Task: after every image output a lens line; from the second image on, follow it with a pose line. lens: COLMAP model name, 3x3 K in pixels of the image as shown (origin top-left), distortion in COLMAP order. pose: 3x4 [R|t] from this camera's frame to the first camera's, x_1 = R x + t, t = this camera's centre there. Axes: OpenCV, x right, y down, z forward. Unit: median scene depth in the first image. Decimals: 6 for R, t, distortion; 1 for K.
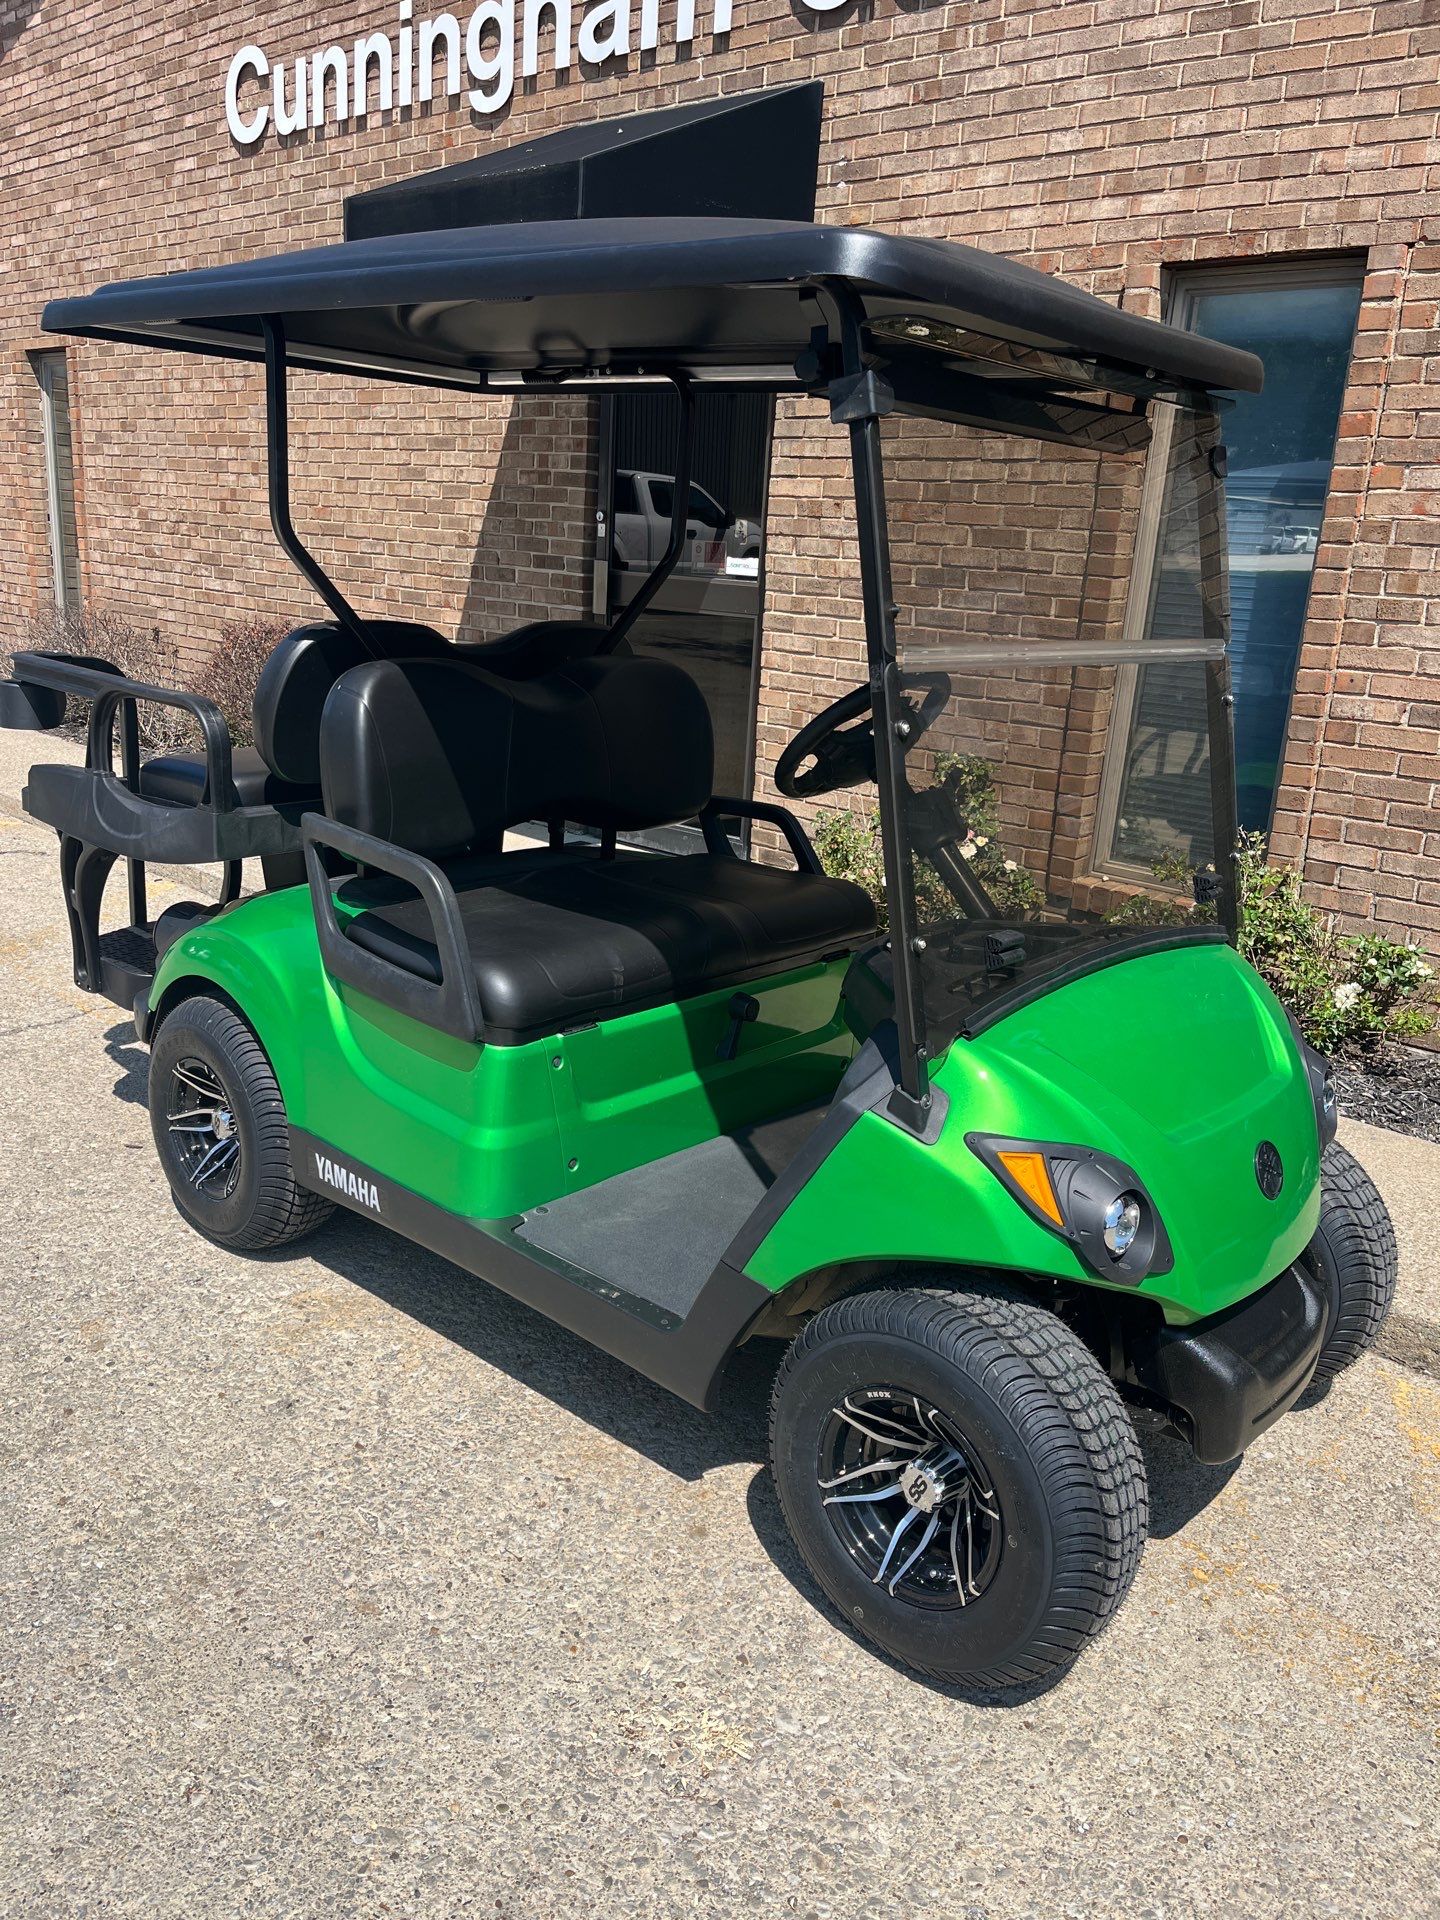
lens RADIAL K [[1442.3, 0, 720.0], [0, 1442.3, 960.0], [0, 0, 1]] dist [0.088890, -0.130653]
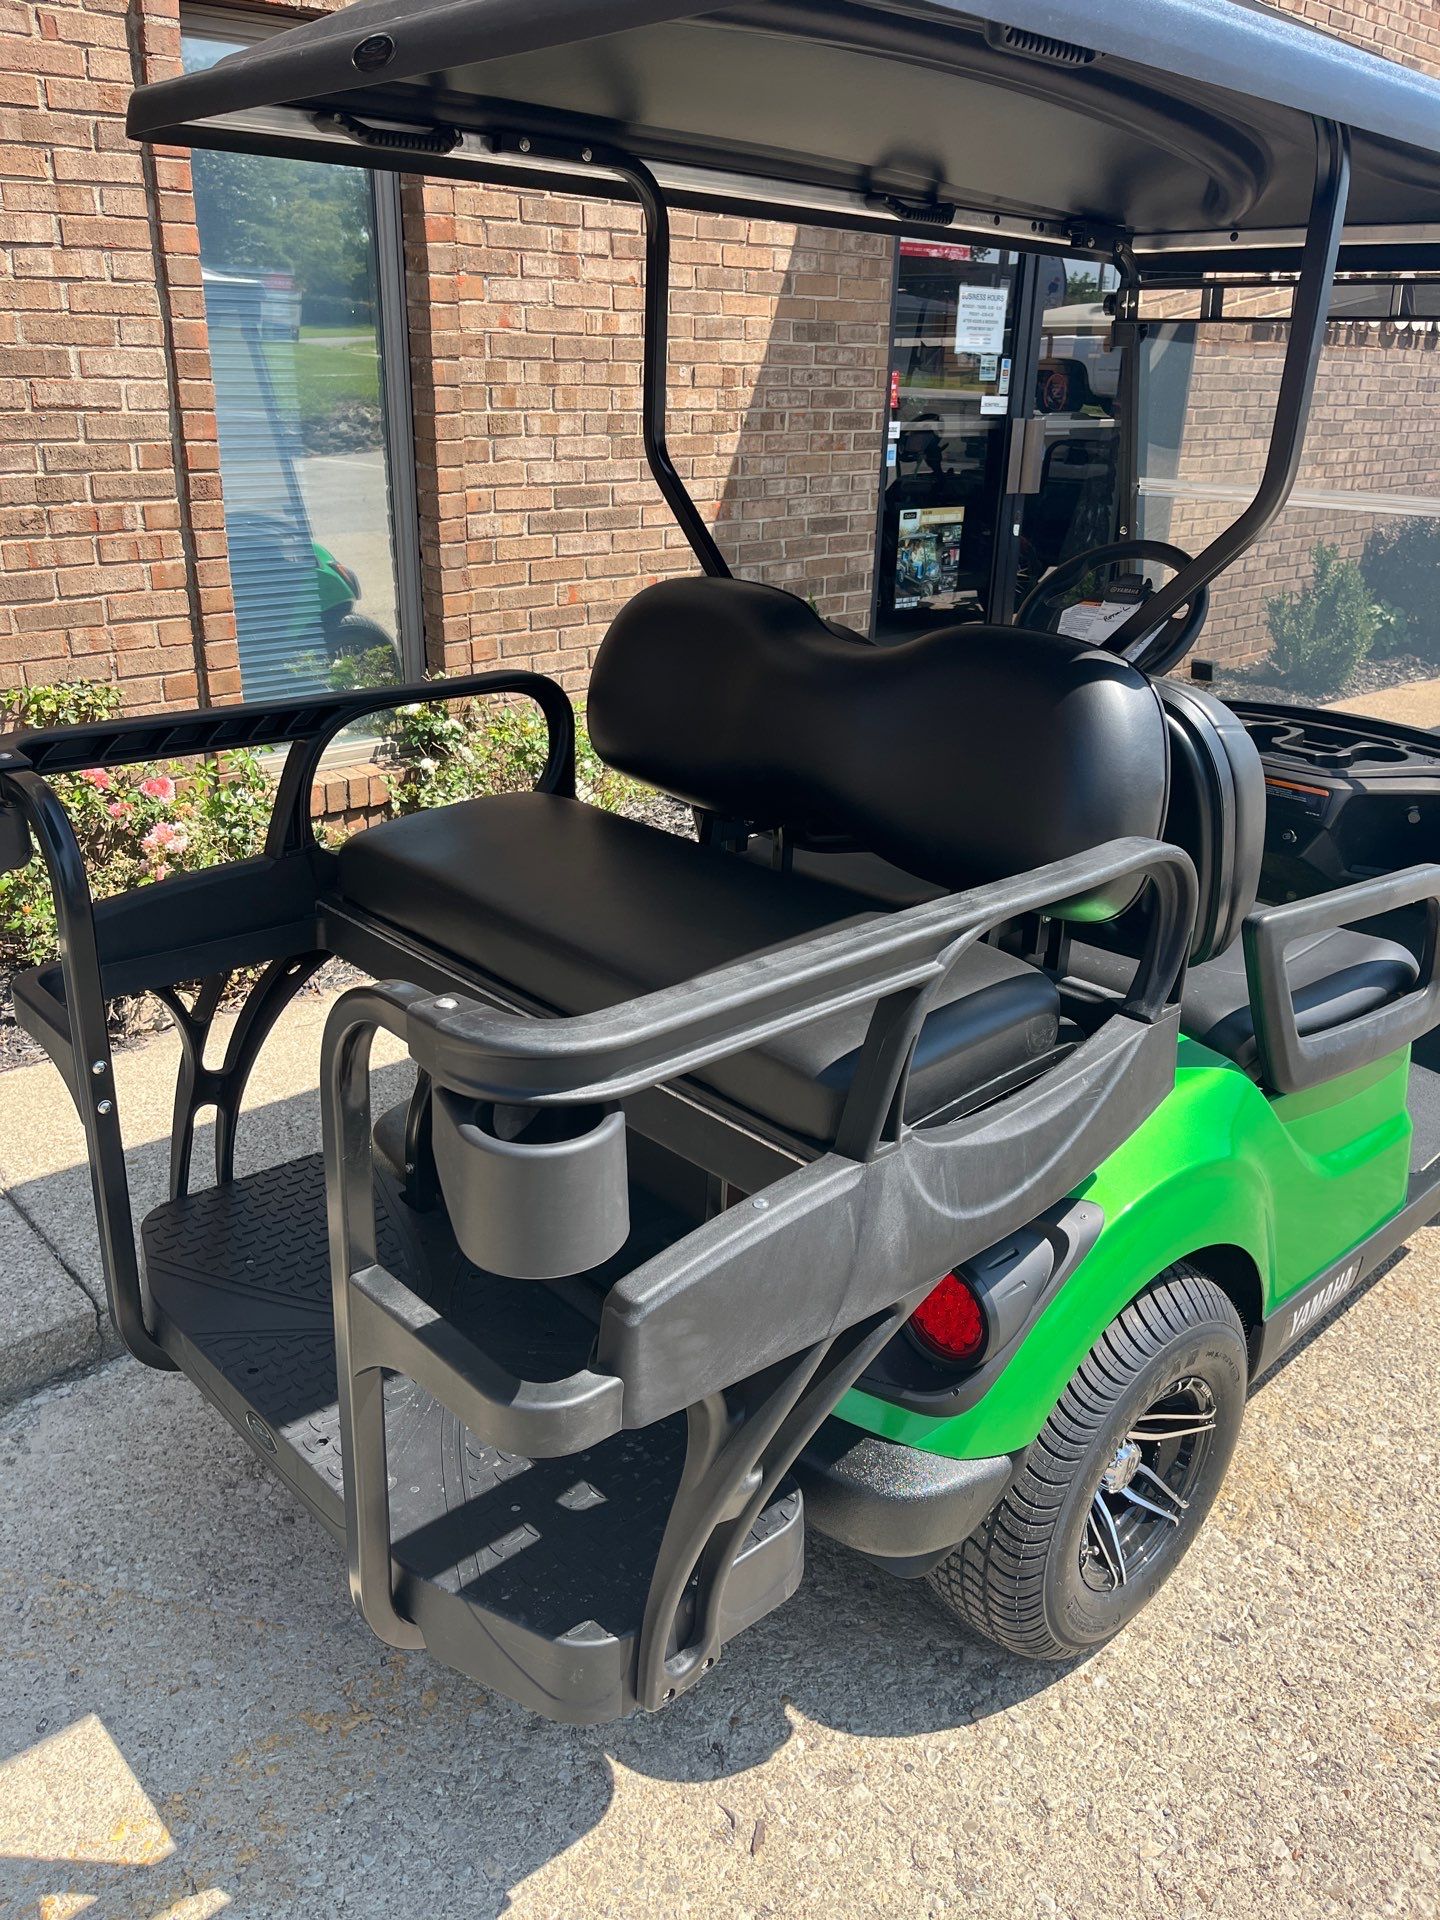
lens RADIAL K [[1442.3, 0, 720.0], [0, 1442.3, 960.0], [0, 0, 1]] dist [0.088890, -0.130653]
pose [[0.080979, -0.431511, 0.898466, -0.596560], [0.262643, 0.878805, 0.398396, -0.267646], [-0.961489, 0.203714, 0.184498, 0.714662]]
